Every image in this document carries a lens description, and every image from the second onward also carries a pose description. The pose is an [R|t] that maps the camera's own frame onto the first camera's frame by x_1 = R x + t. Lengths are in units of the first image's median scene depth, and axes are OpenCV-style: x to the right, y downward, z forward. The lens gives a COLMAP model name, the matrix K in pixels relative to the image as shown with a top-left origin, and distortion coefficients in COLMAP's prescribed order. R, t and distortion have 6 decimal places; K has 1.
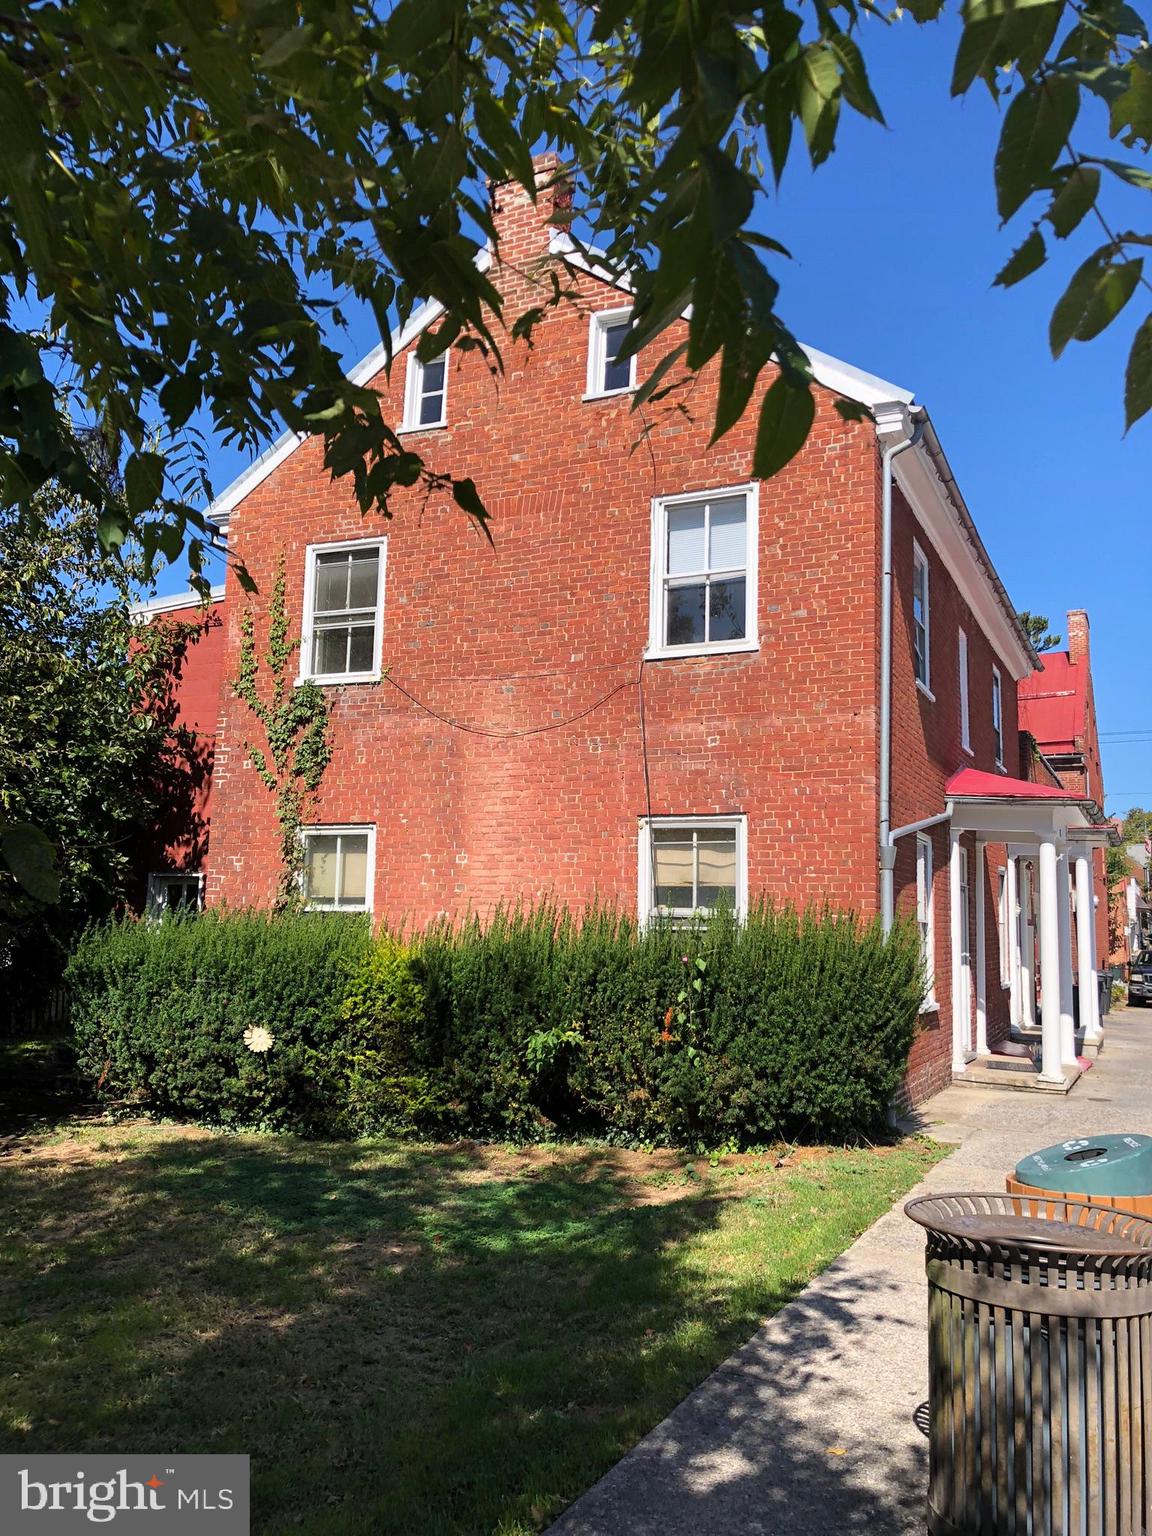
lens RADIAL K [[1254.8, 0, 580.4], [0, 1254.8, 753.7], [0, 0, 1]] dist [0.040473, -0.032488]
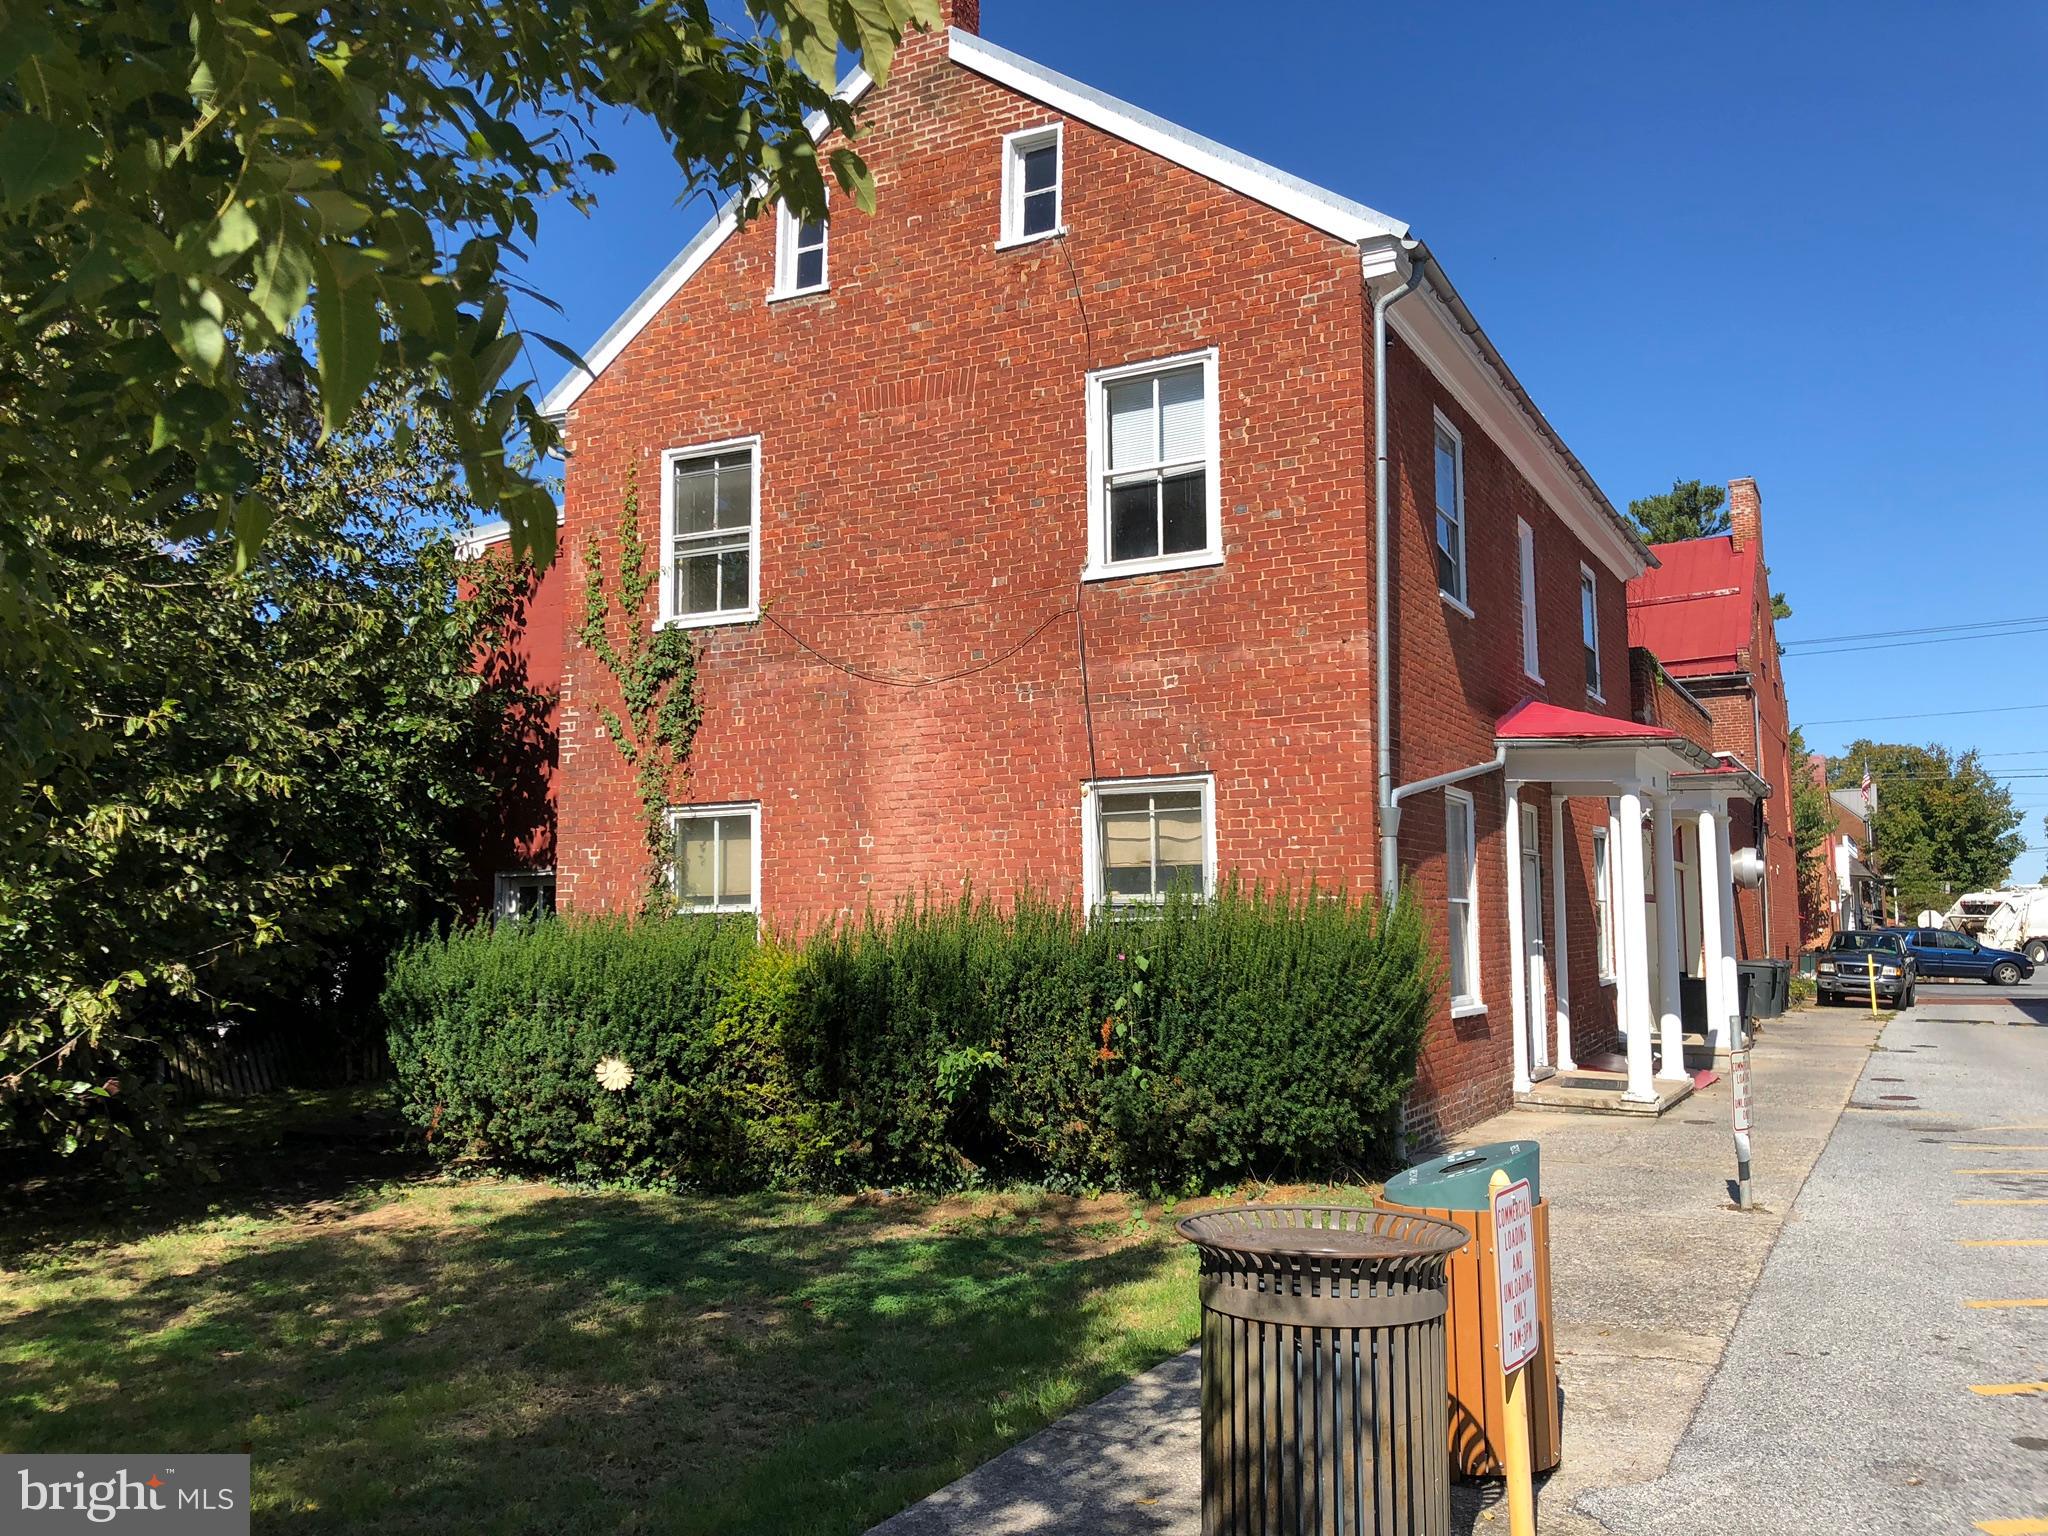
lens RADIAL K [[1673.1, 0, 1048.1], [0, 1673.1, 754.0], [0, 0, 1]] dist [0.040473, -0.032488]
pose [[0.998573, -0.036911, -0.038589, 0.065646], [0.038210, 0.998708, 0.033498, -0.002683], [0.037302, -0.034924, 0.998694, -0.049929]]
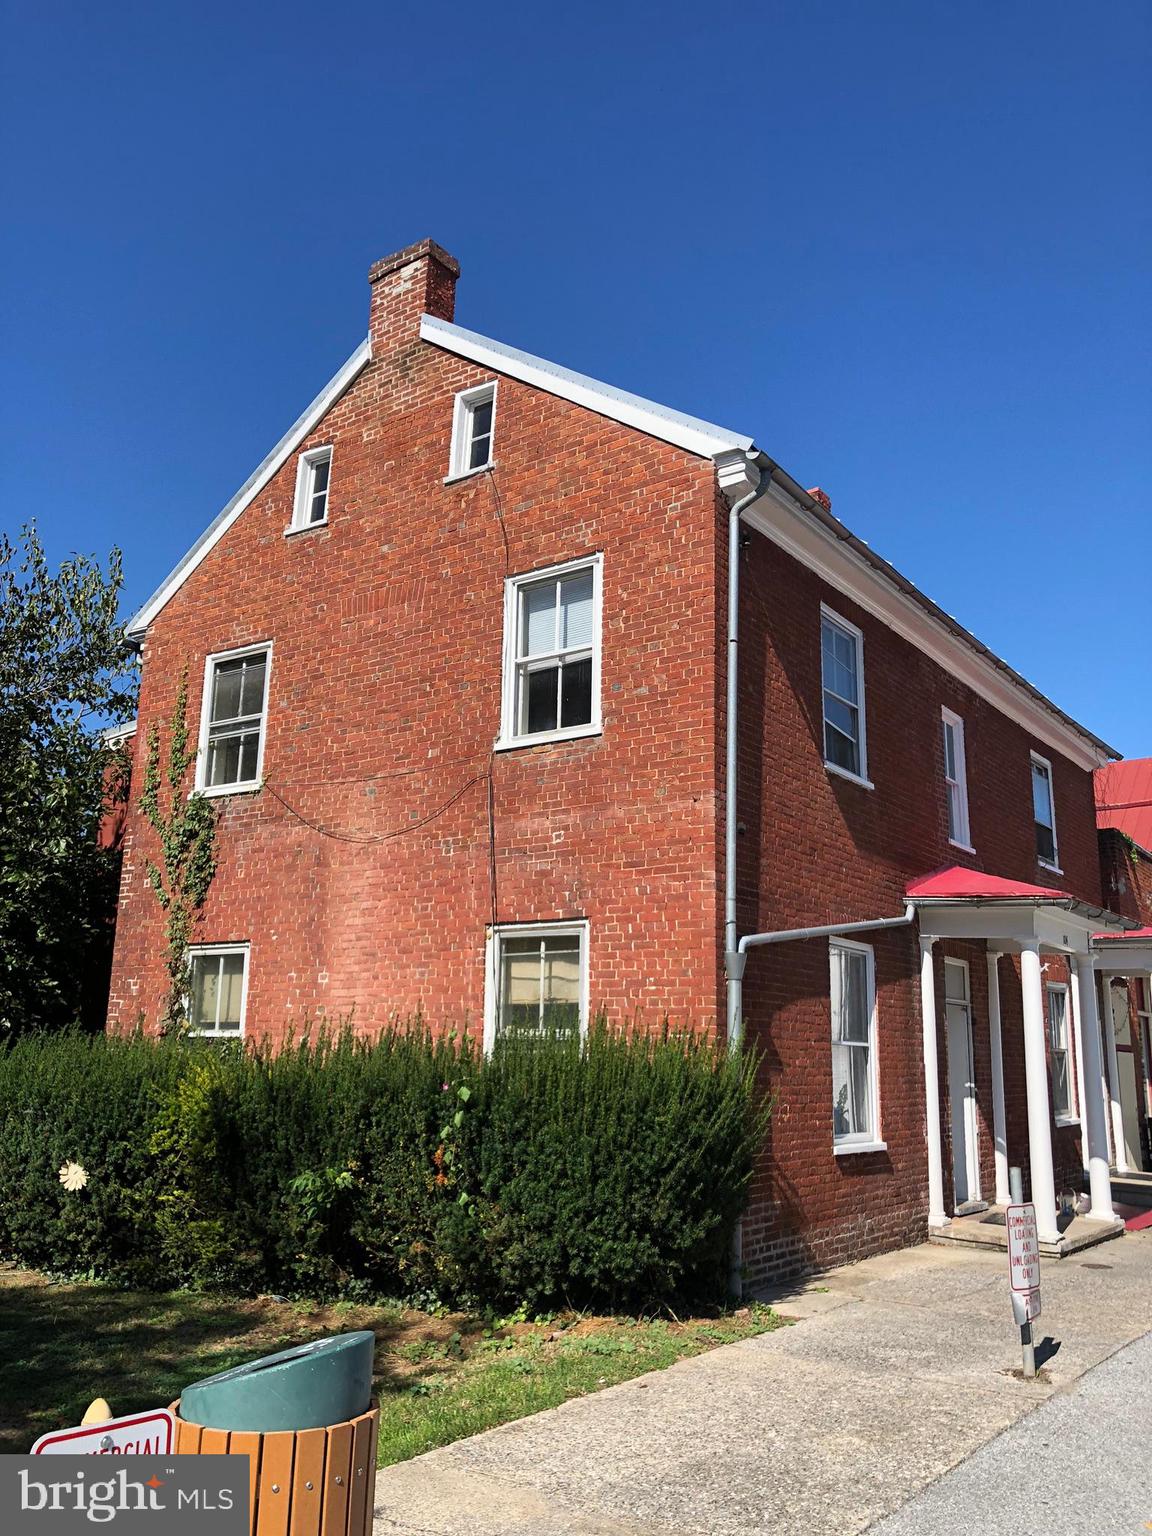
lens RADIAL K [[1254.8, 0, 567.7], [0, 1254.8, 763.2], [0, 0, 1]] dist [0.040473, -0.032488]
pose [[0.983736, -0.043750, -0.174213, 0.260255], [0.027181, 0.994973, -0.096380, 0.022313], [0.177554, 0.090077, 0.979980, 0.117836]]
